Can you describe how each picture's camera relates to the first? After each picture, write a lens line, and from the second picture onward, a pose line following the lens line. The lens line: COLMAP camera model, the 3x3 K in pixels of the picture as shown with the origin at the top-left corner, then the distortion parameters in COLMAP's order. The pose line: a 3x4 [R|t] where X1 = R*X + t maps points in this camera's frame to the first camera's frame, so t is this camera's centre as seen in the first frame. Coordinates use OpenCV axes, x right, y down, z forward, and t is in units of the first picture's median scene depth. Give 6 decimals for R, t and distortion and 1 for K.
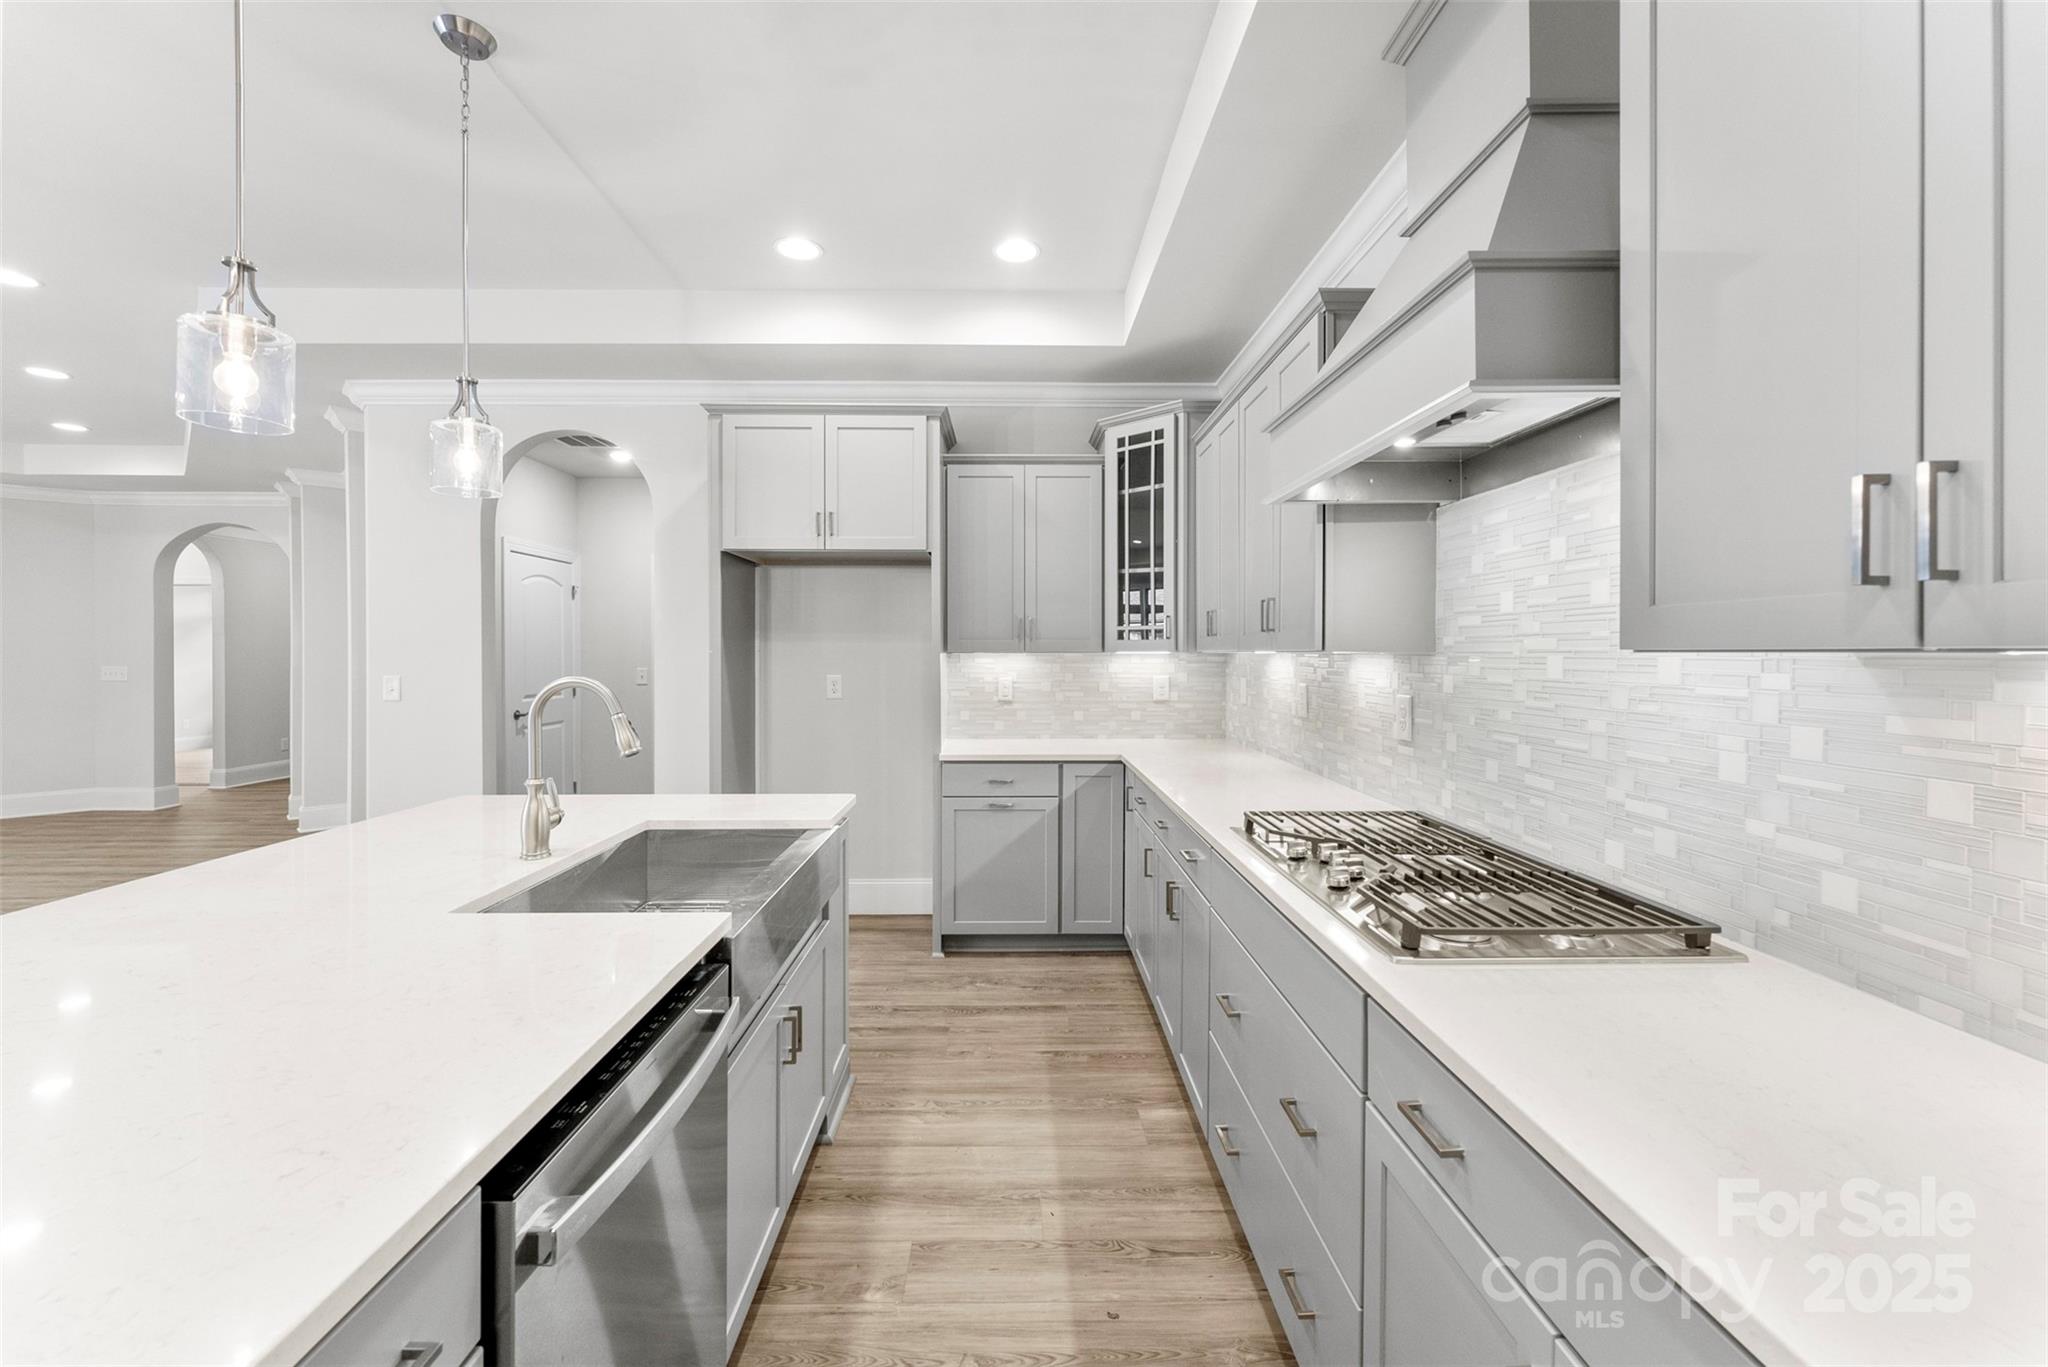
lens RADIAL K [[823.6, 0, 1008.4], [0, 823.6, 659.3], [0, 0, 1]] dist [0.002661, 0.000677]
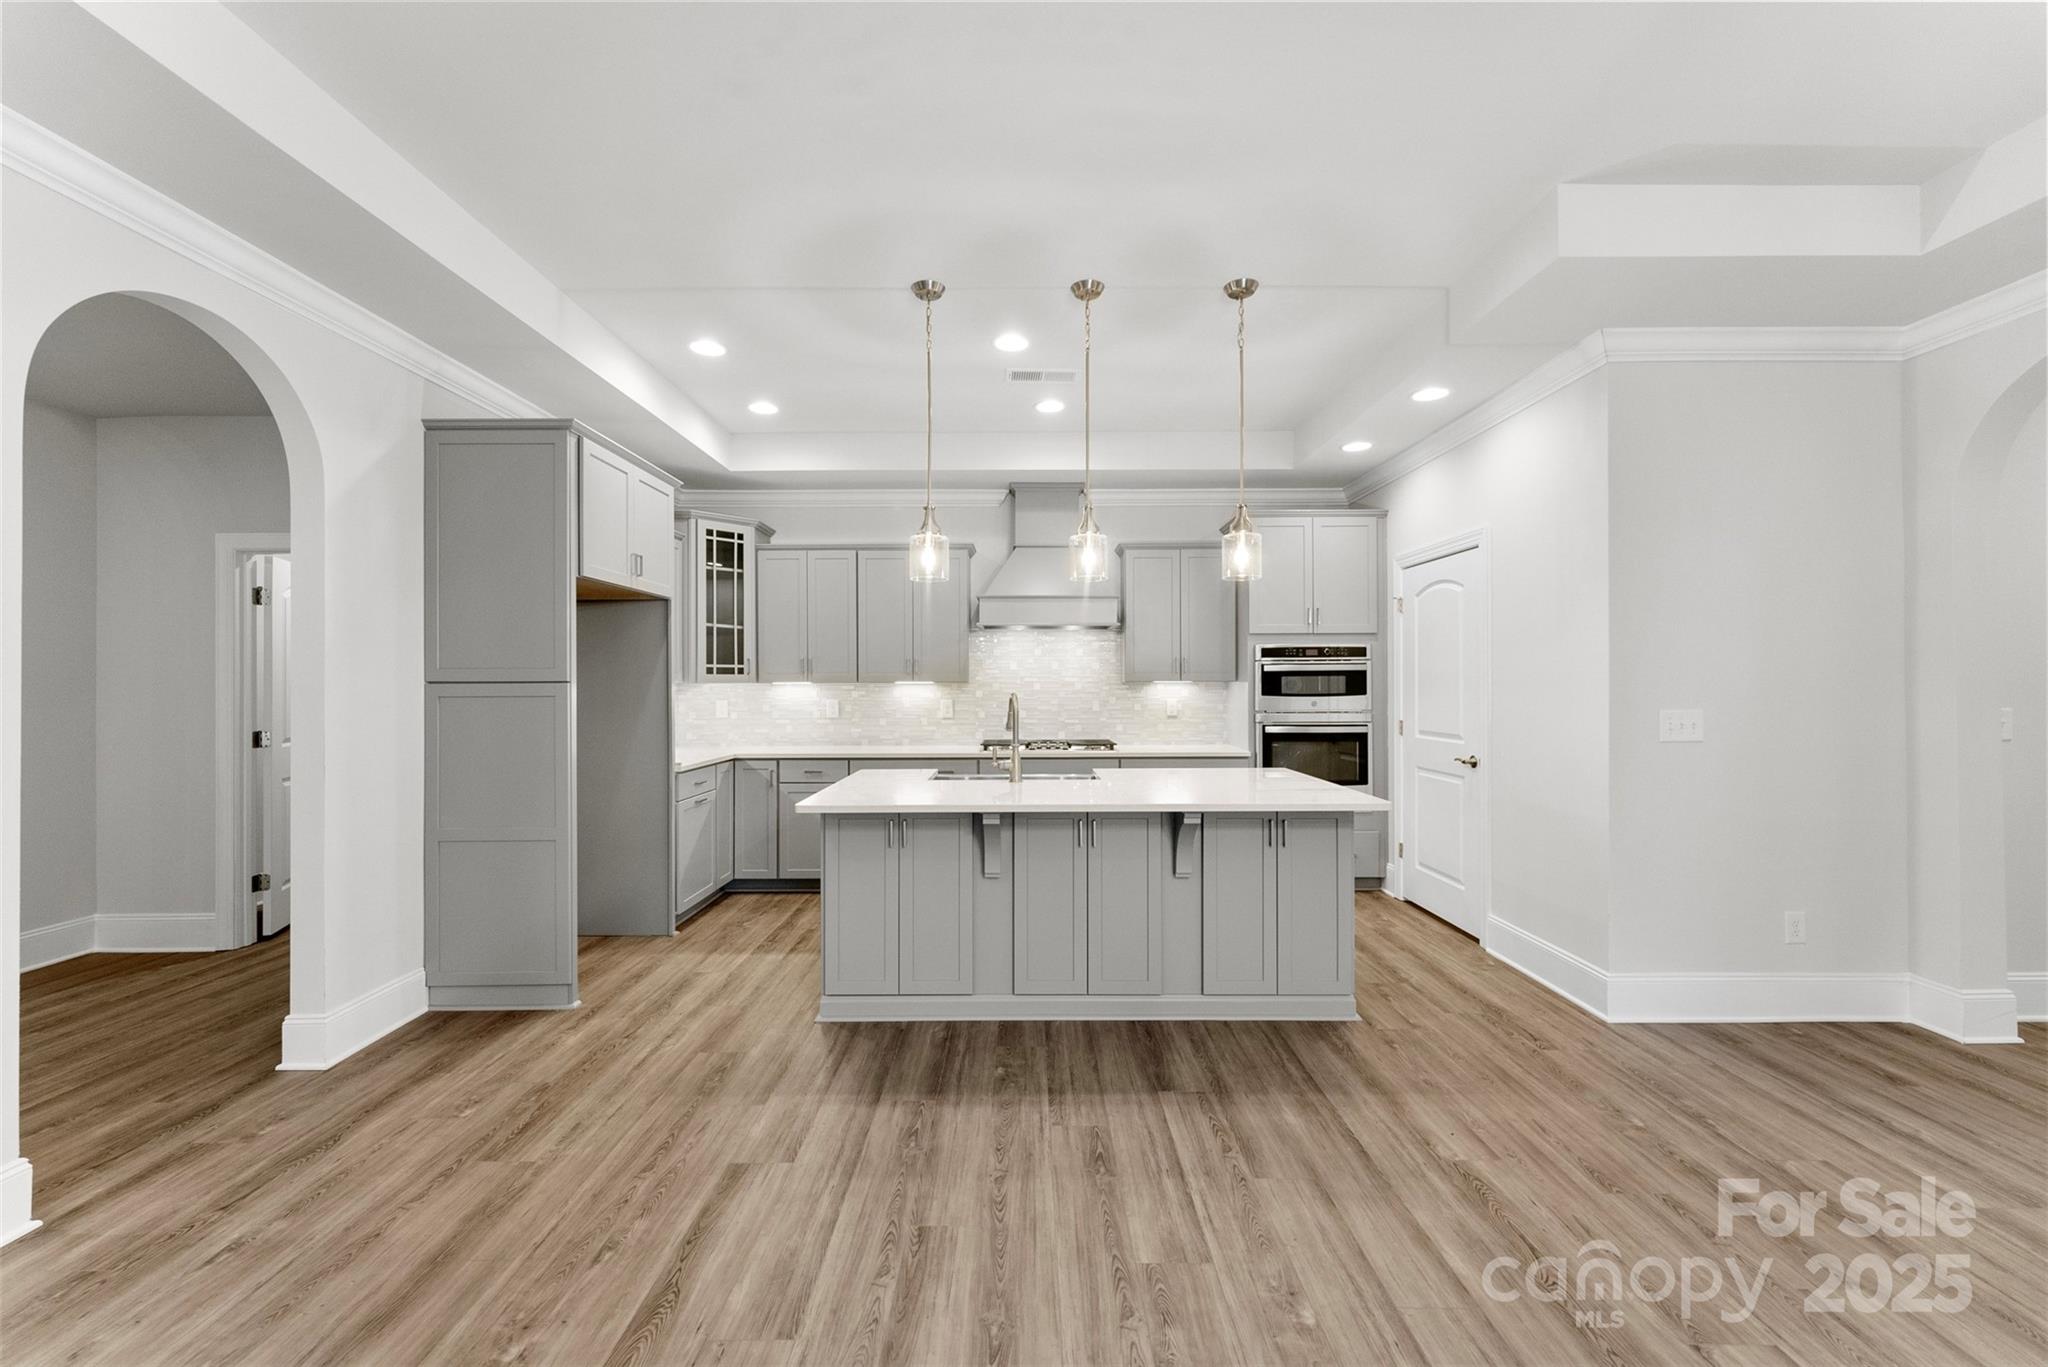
lens RADIAL K [[823.6, 0, 1017.0], [0, 823.6, 682.2], [0, 0, 1]] dist [0.002661, 0.000677]
pose [[0.015044, 0.001796, 0.999885, -1.262778], [0.011356, 0.999934, -0.001967, -0.001596], [-0.999822, 0.011384, 0.015023, 0.468280]]
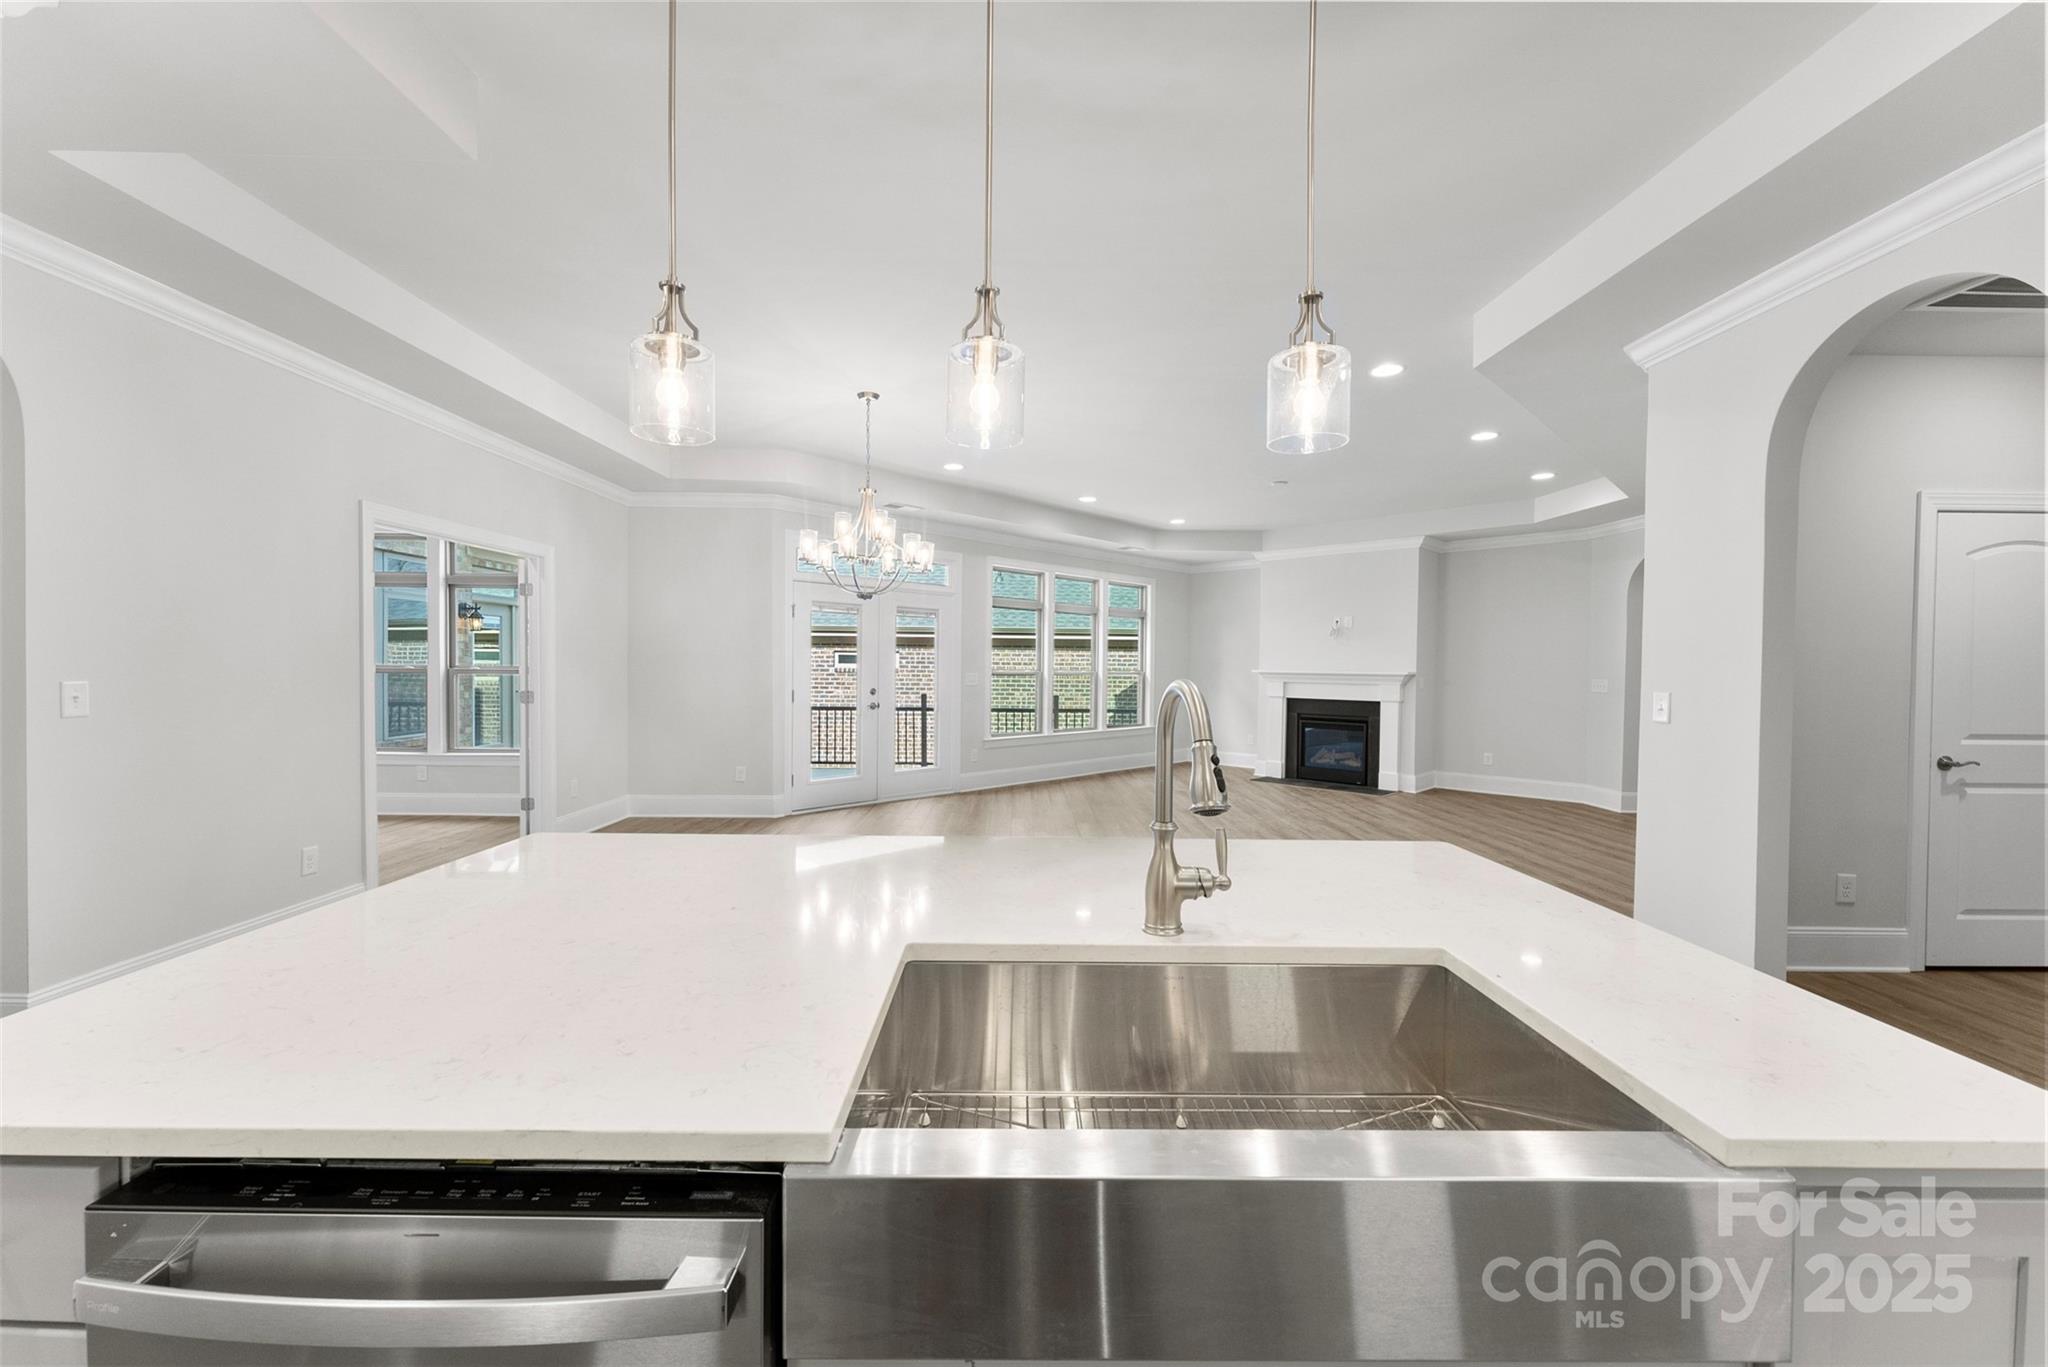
lens RADIAL K [[823.6, 0, 1039.0], [0, 823.6, 683.7], [0, 0, 1]] dist [0.002661, 0.000677]
pose [[0.012835, 0.024161, -0.999626, 0.070591], [-0.018299, 0.999546, 0.023924, 0.002509], [0.999750, 0.017985, 0.013271, 0.413512]]
